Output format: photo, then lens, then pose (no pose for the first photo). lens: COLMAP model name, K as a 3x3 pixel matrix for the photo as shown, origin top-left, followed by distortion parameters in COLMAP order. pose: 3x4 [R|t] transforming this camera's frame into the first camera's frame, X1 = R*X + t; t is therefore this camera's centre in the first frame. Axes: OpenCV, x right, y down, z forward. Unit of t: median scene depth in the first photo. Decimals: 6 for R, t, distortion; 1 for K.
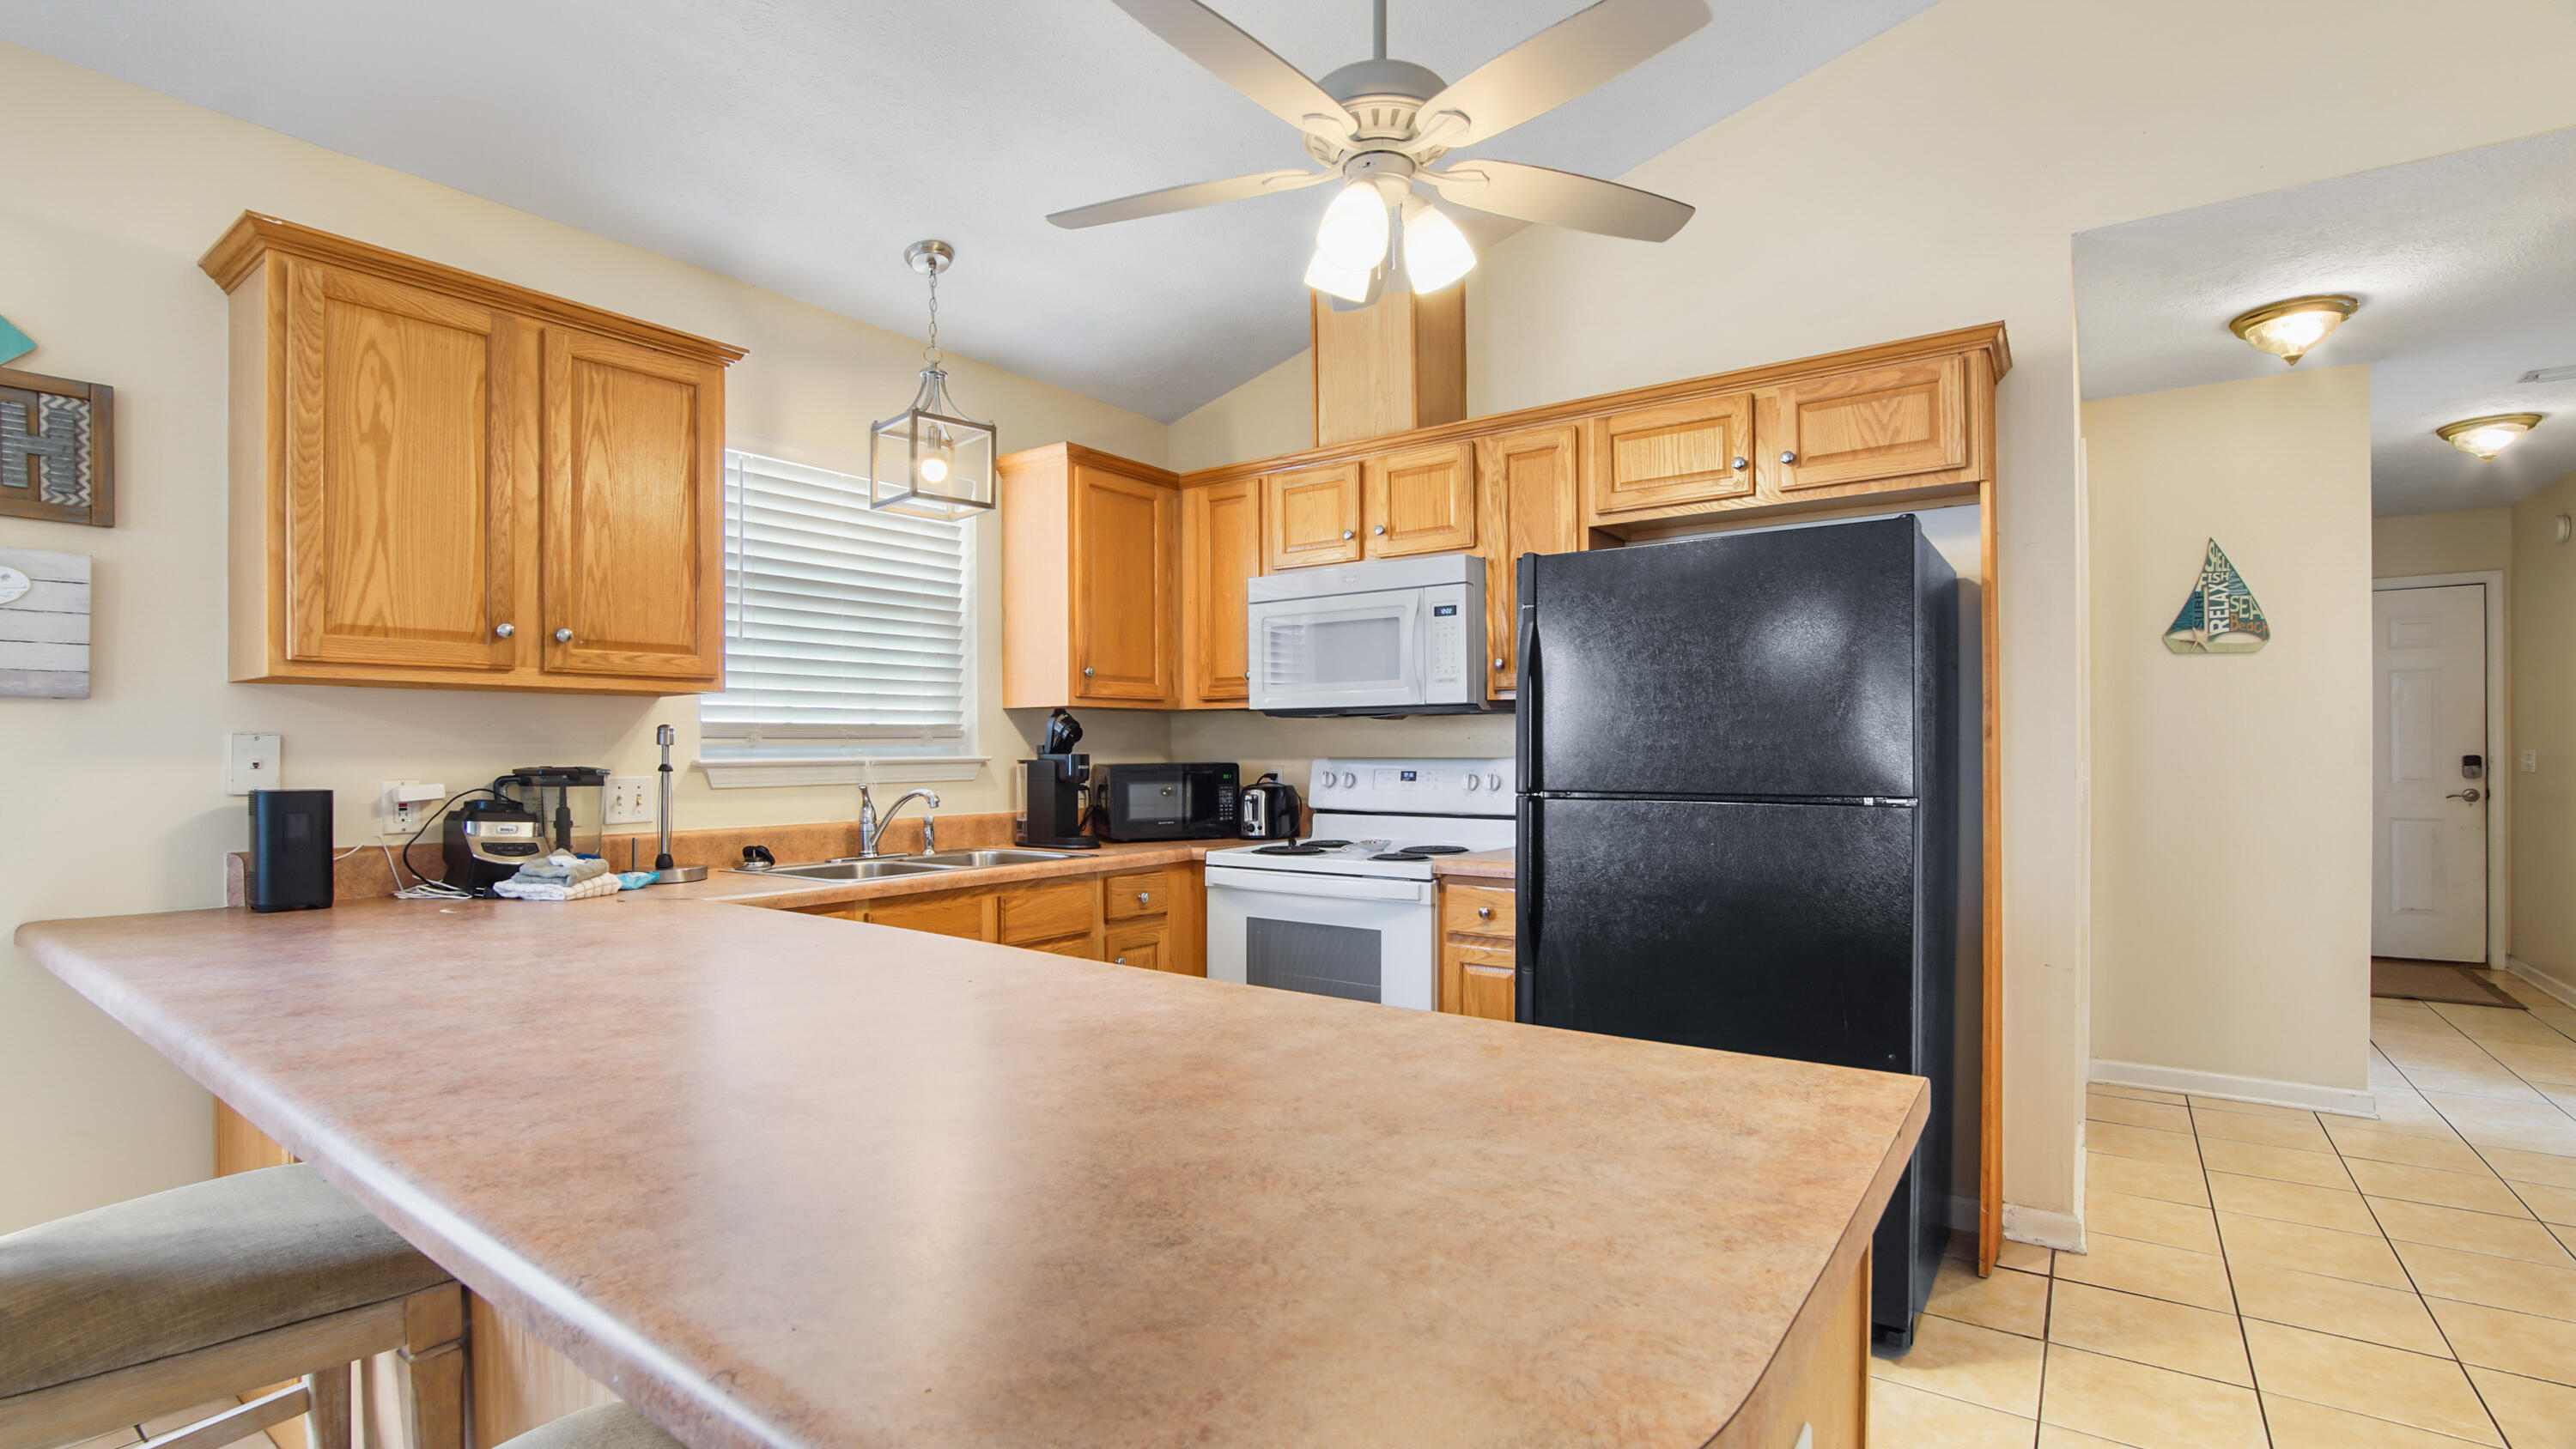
lens RADIAL K [[1137.5, 0, 1289.3], [0, 1137.5, 748.0], [0, 0, 1]] dist [-0.029309, -0.000359]
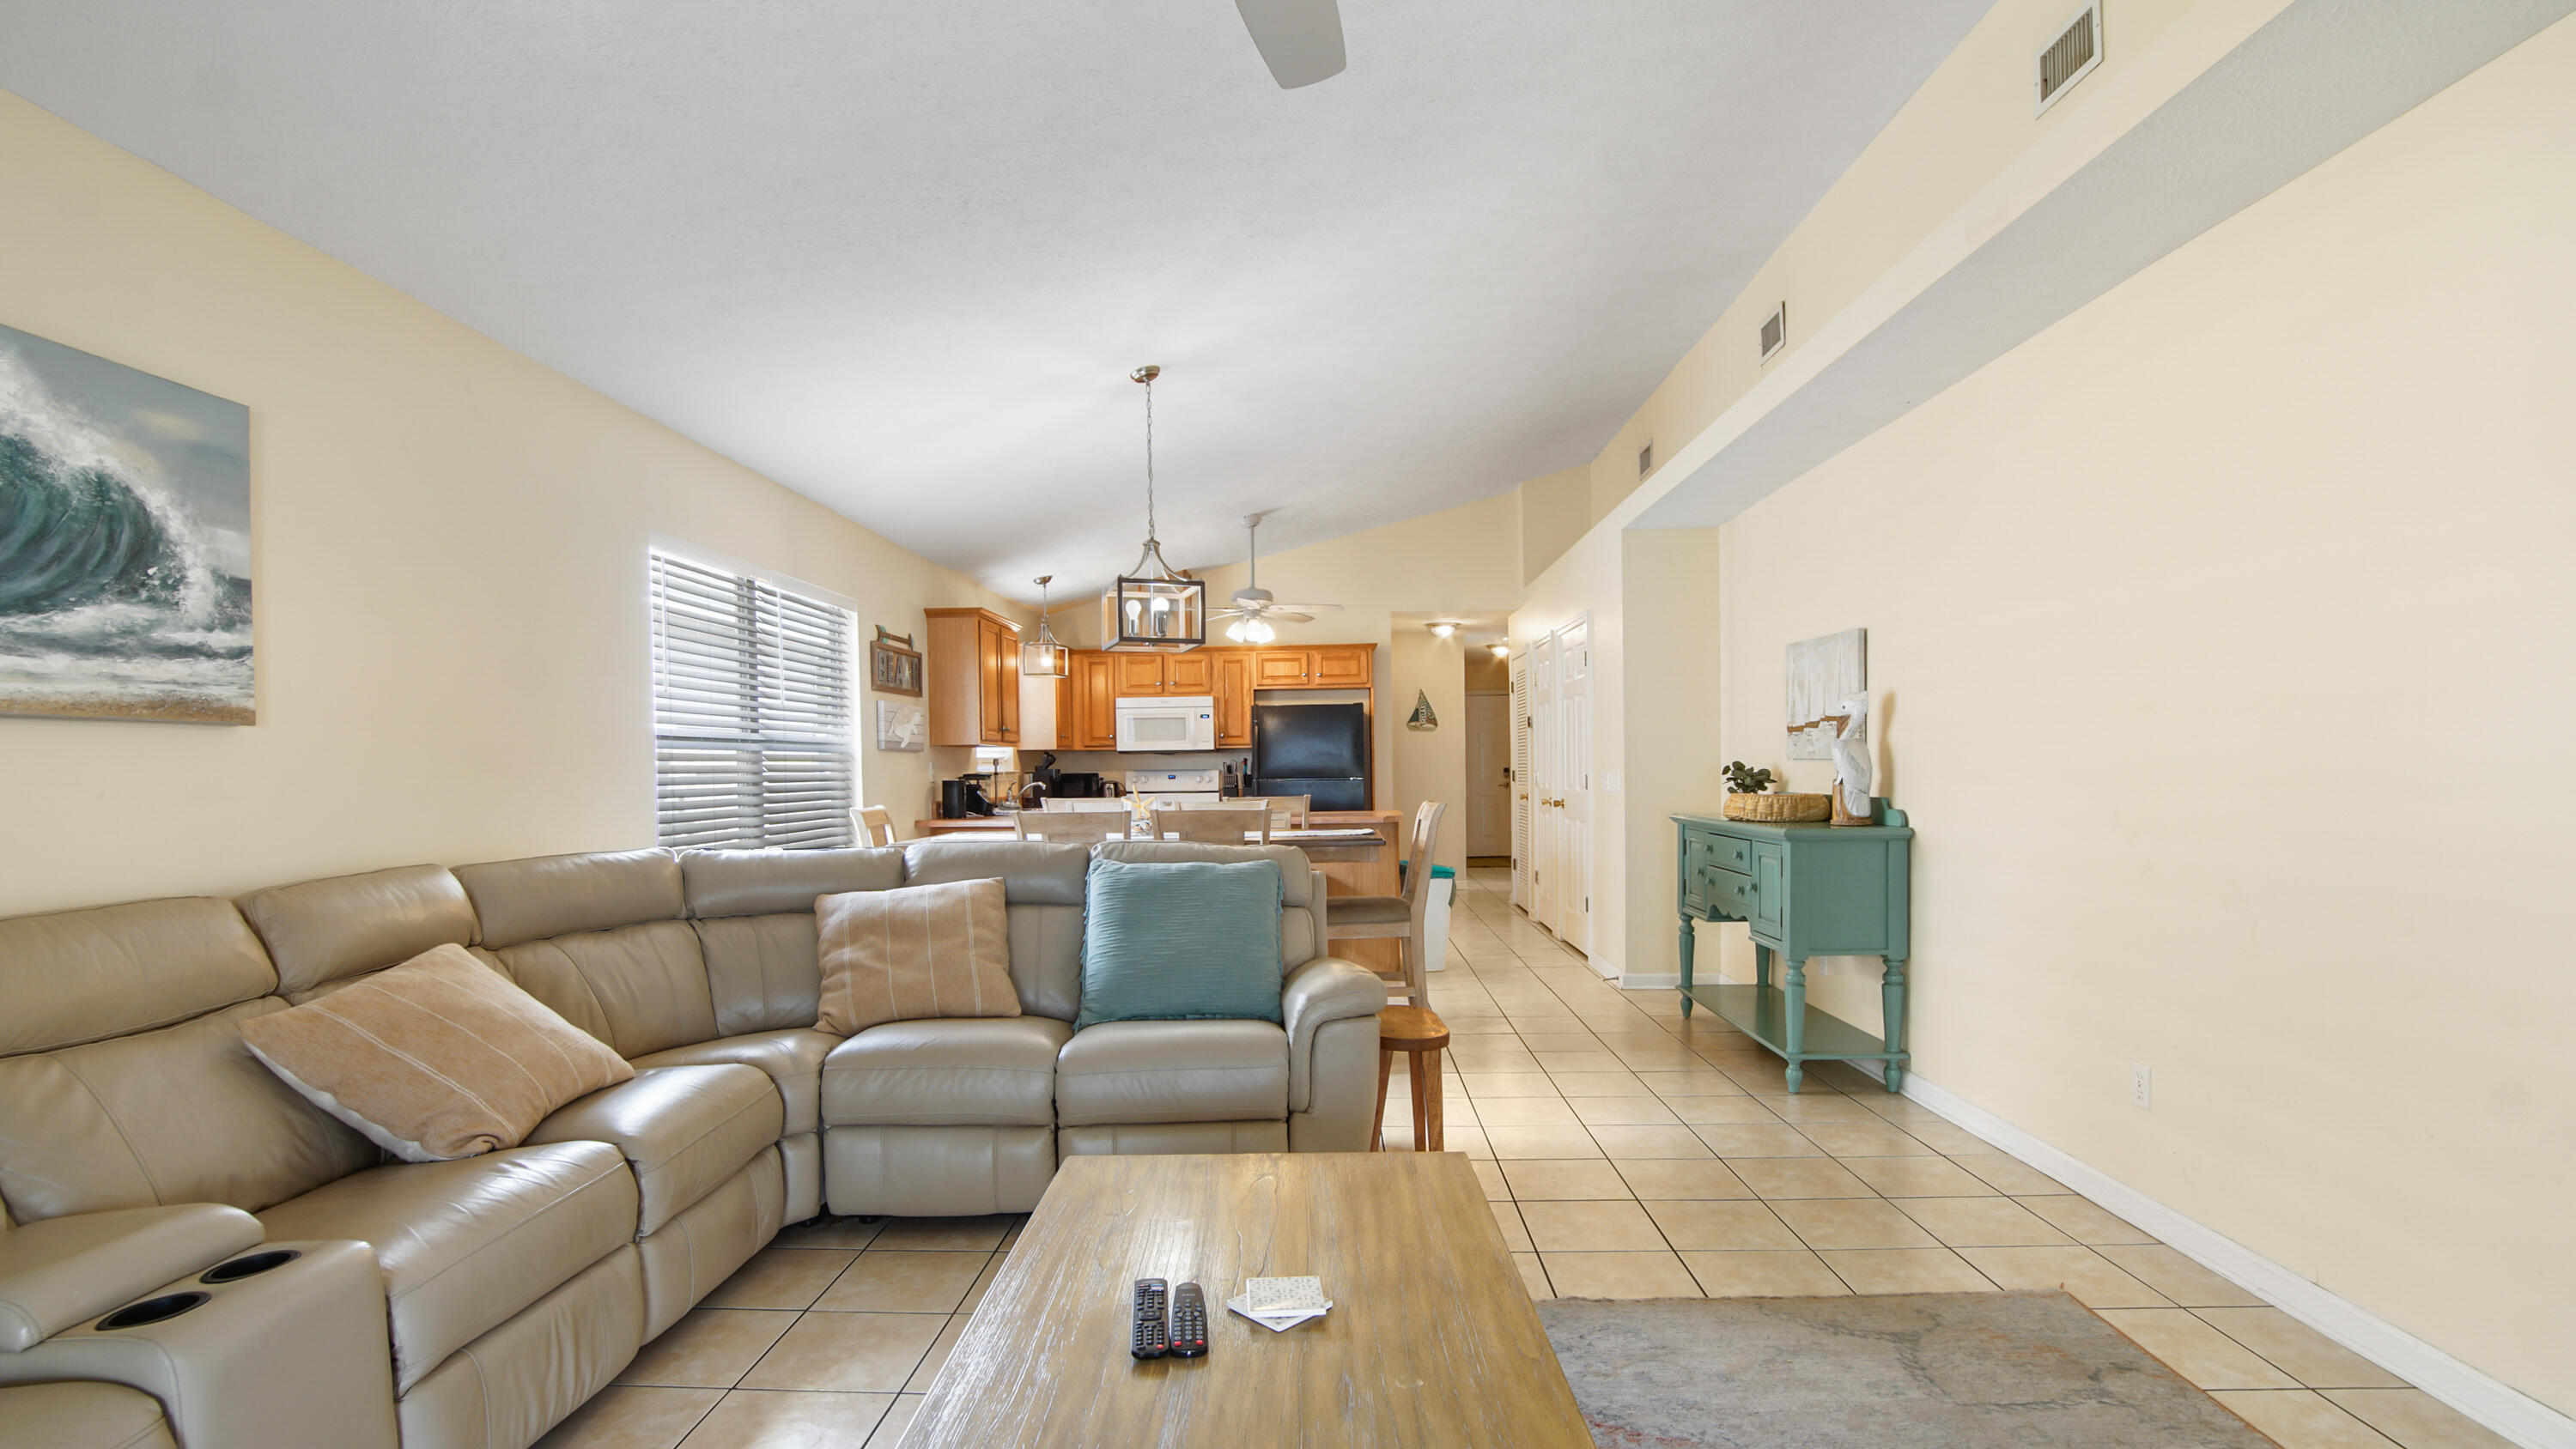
lens RADIAL K [[1226.6, 0, 1285.3], [0, 1226.6, 771.0], [0, 0, 1]] dist [-0.029286, 0.000274]
pose [[0.829023, -0.008203, 0.559154, -1.264408], [0.008576, 0.999961, 0.001954, 0.008026], [-0.559149, 0.003176, 0.829061, -1.461616]]
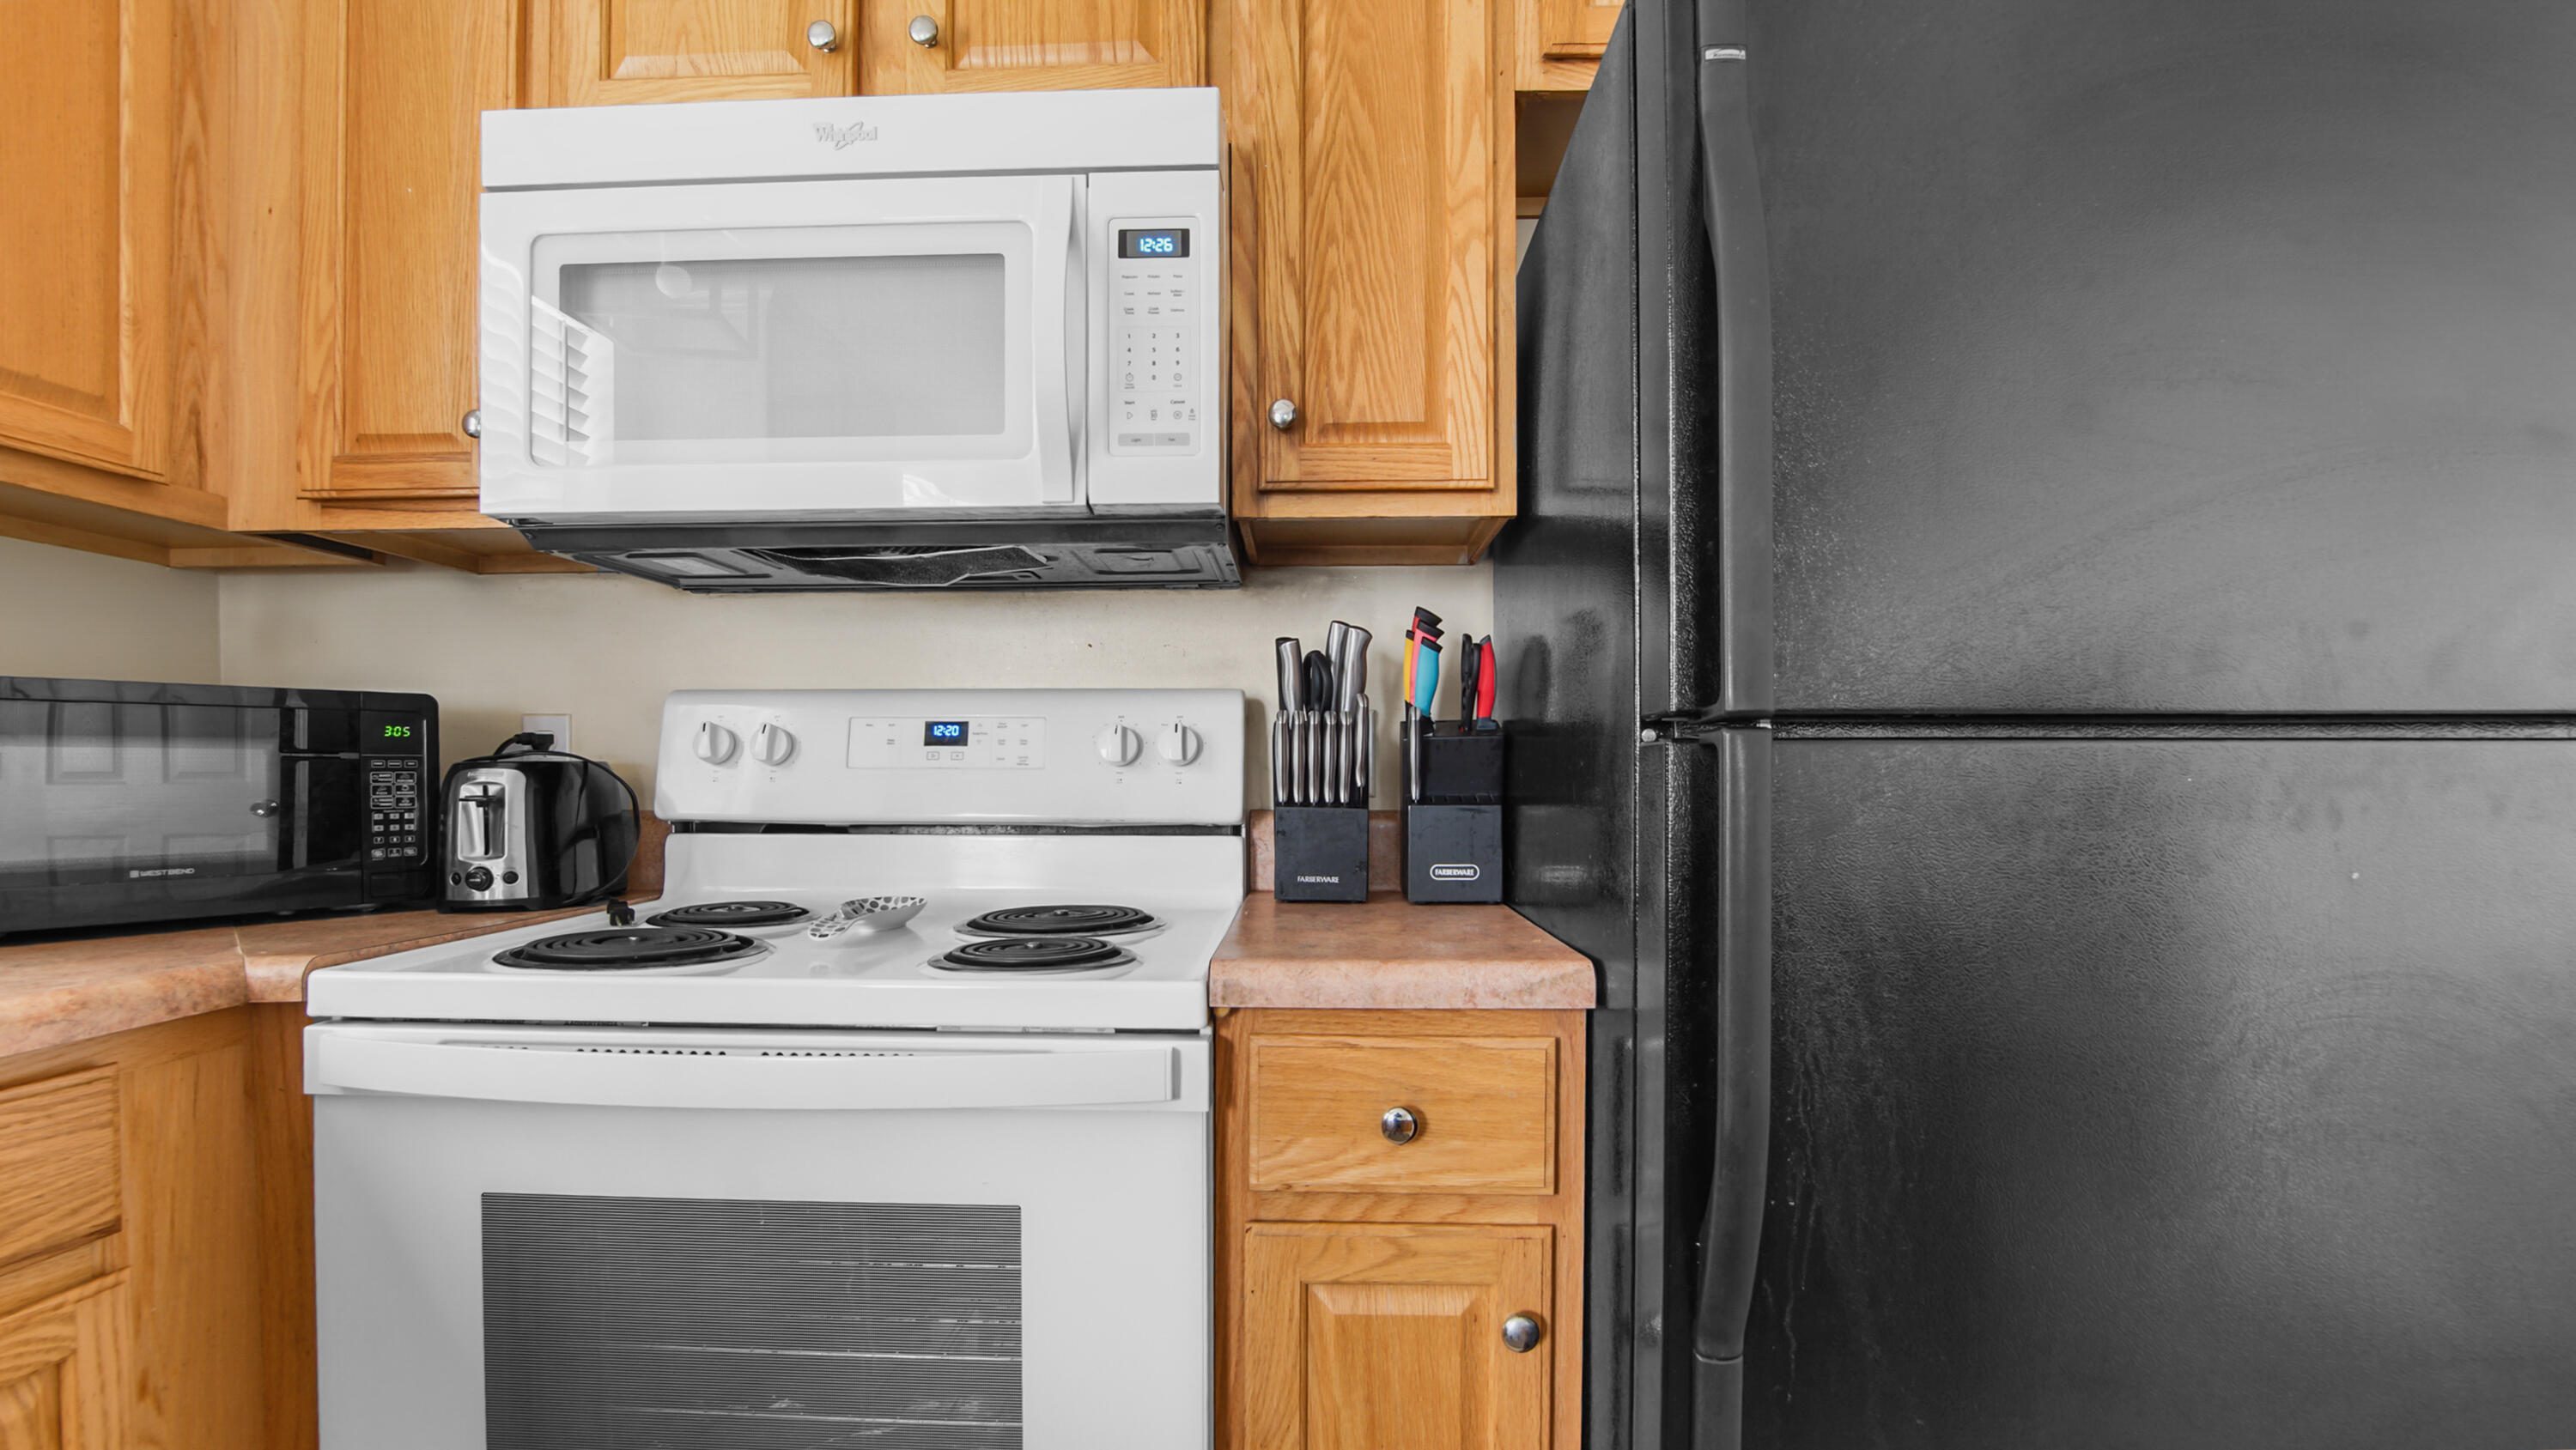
lens RADIAL K [[1226.7, 0, 1285.3], [0, 1226.7, 771.5], [0, 0, 1]] dist [-0.029286, 0.000274]
pose [[0.835773, 0.002000, 0.549071, -0.033458], [-0.004219, 0.999987, 0.002779, 0.038782], [-0.549059, -0.004639, 0.835771, 0.605239]]
